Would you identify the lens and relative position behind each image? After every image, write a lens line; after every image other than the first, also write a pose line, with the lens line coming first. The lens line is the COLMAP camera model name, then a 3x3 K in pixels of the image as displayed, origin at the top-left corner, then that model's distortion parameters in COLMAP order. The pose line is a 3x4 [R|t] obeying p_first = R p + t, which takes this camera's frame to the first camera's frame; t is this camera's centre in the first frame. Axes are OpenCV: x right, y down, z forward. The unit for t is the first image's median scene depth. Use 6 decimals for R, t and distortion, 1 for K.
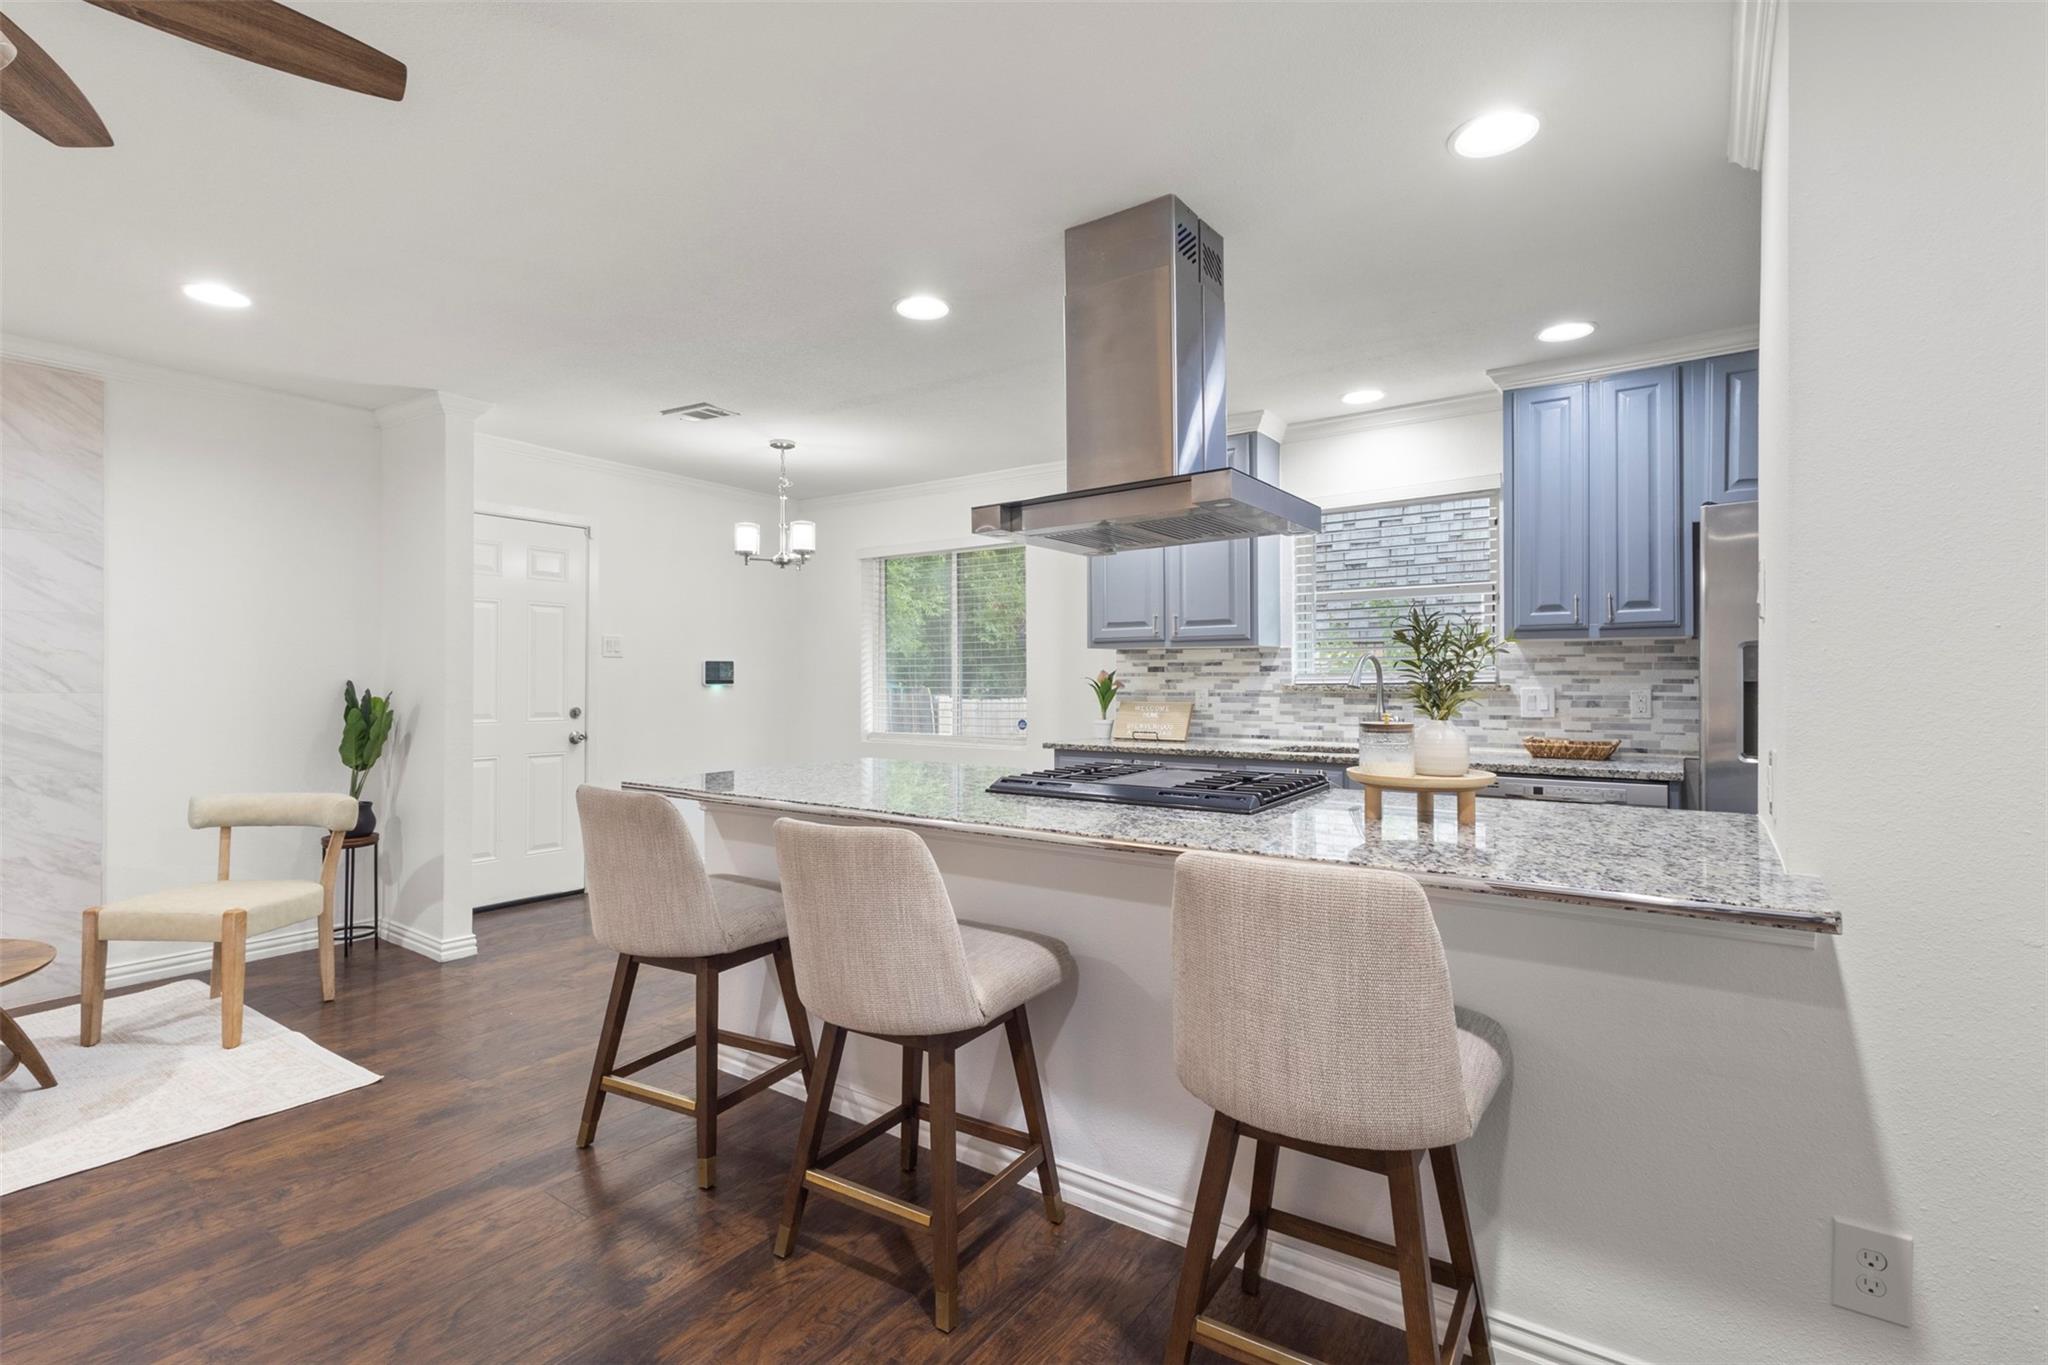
lens RADIAL K [[943.1, 0, 1021.1], [0, 943.1, 681.7], [0, 0, 1]] dist [0.002204, -0.000028]
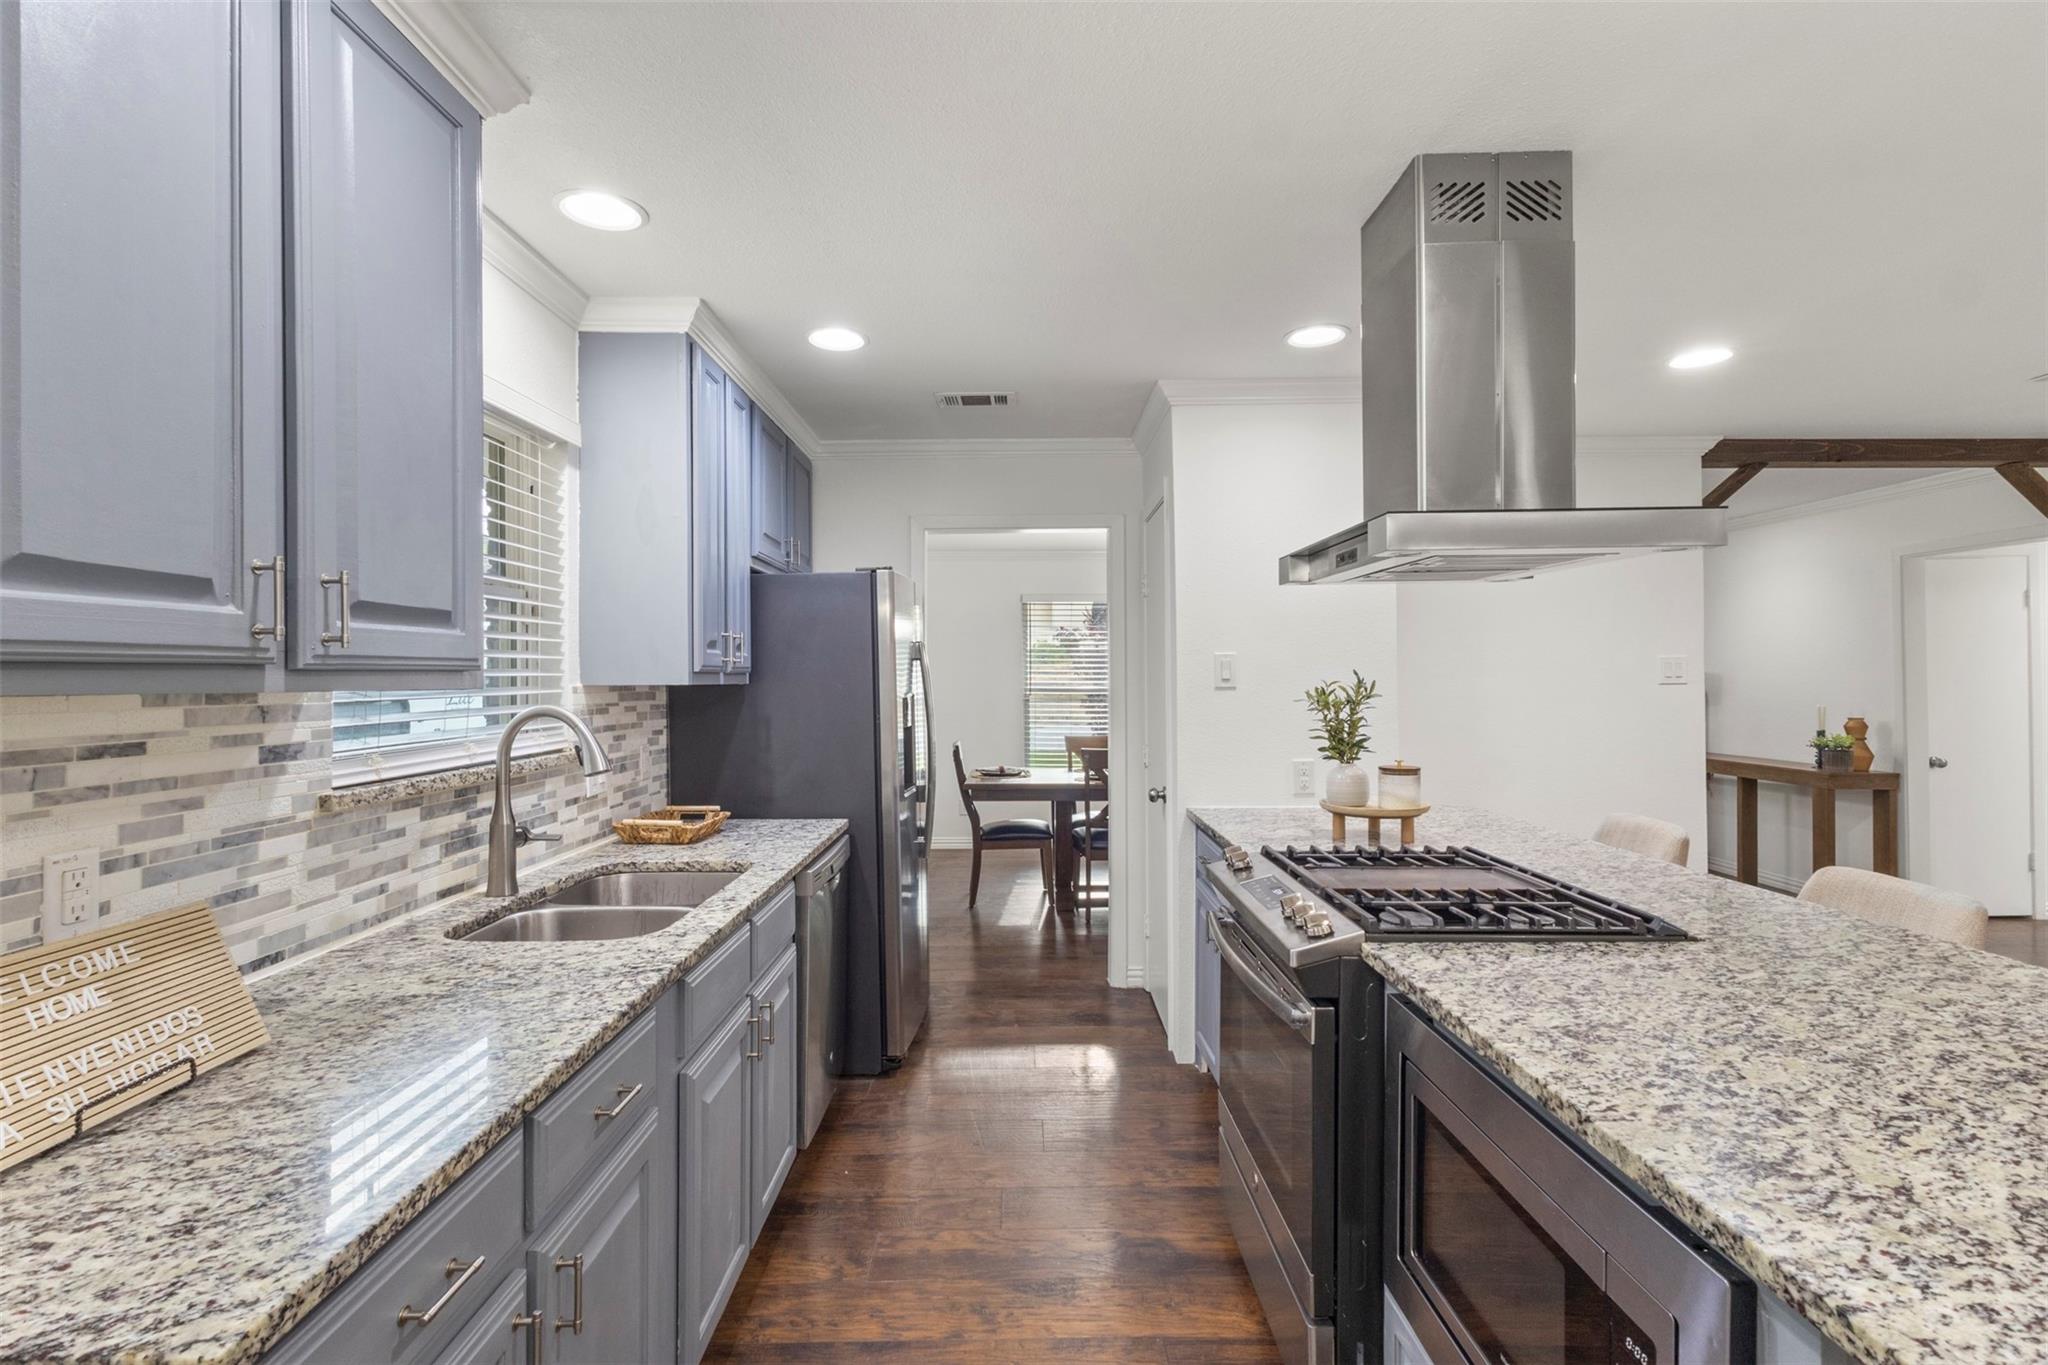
lens RADIAL K [[943.1, 0, 1018.4], [0, 943.1, 672.9], [0, 0, 1]] dist [0.002204, -0.000028]
pose [[-0.581409, 0.009400, 0.813557, -0.181597], [0.010131, 0.999939, -0.004313, -0.041533], [-0.813549, 0.005735, -0.581469, 1.060782]]
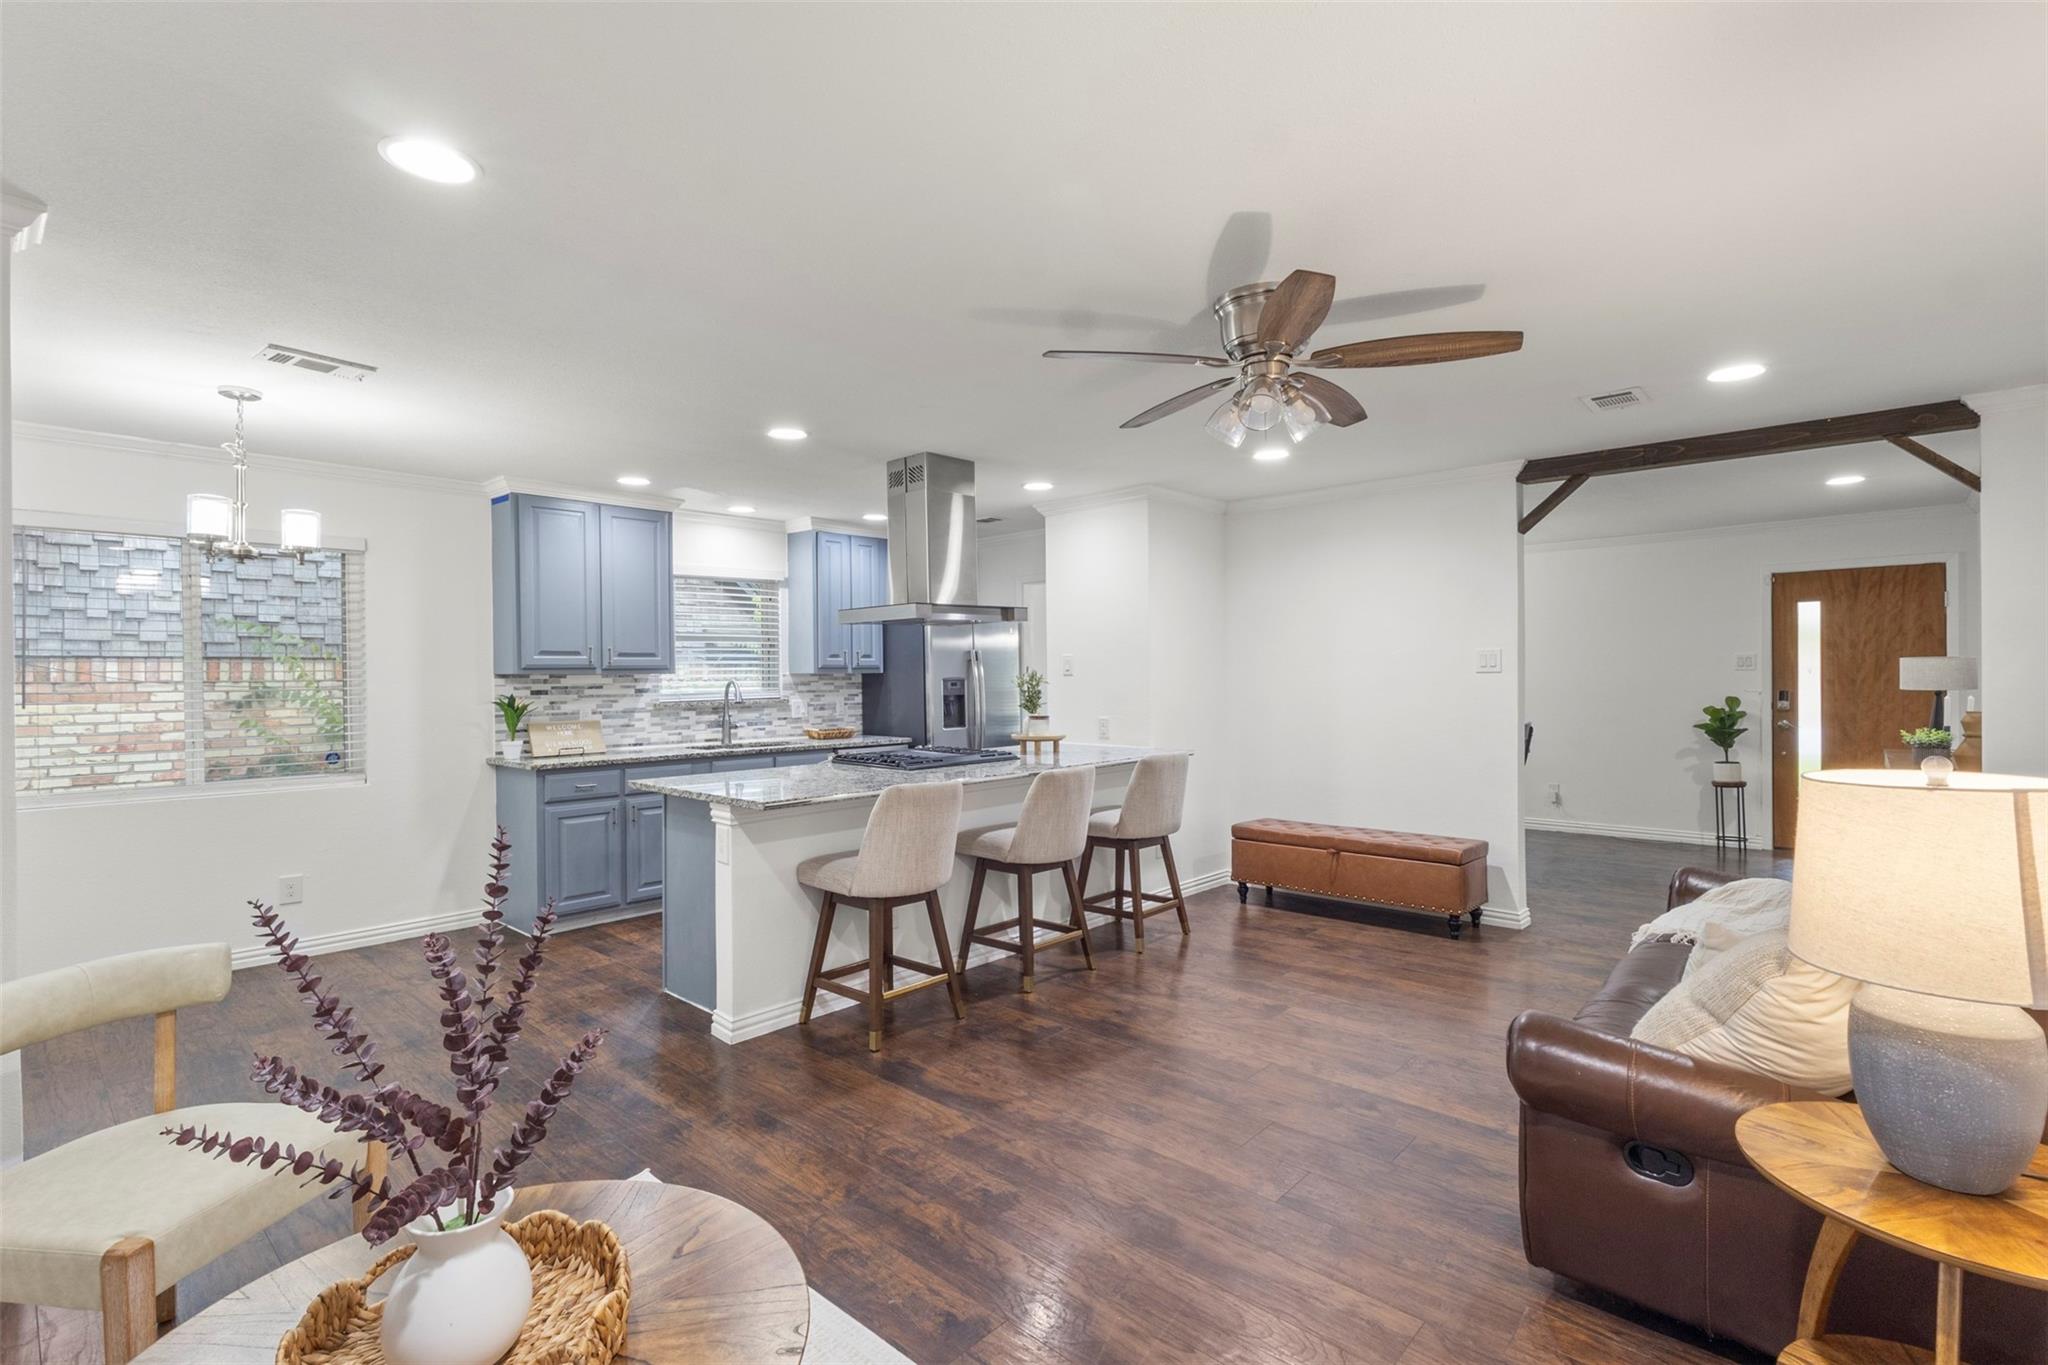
lens RADIAL K [[943.1, 0, 1015.0], [0, 943.1, 674.8], [0, 0, 1]] dist [0.002204, -0.000028]
pose [[0.129068, 0.001194, 0.991635, -1.017638], [0.012049, 0.999924, -0.002773, -0.027992], [-0.991563, 0.012306, 0.129044, 0.359256]]
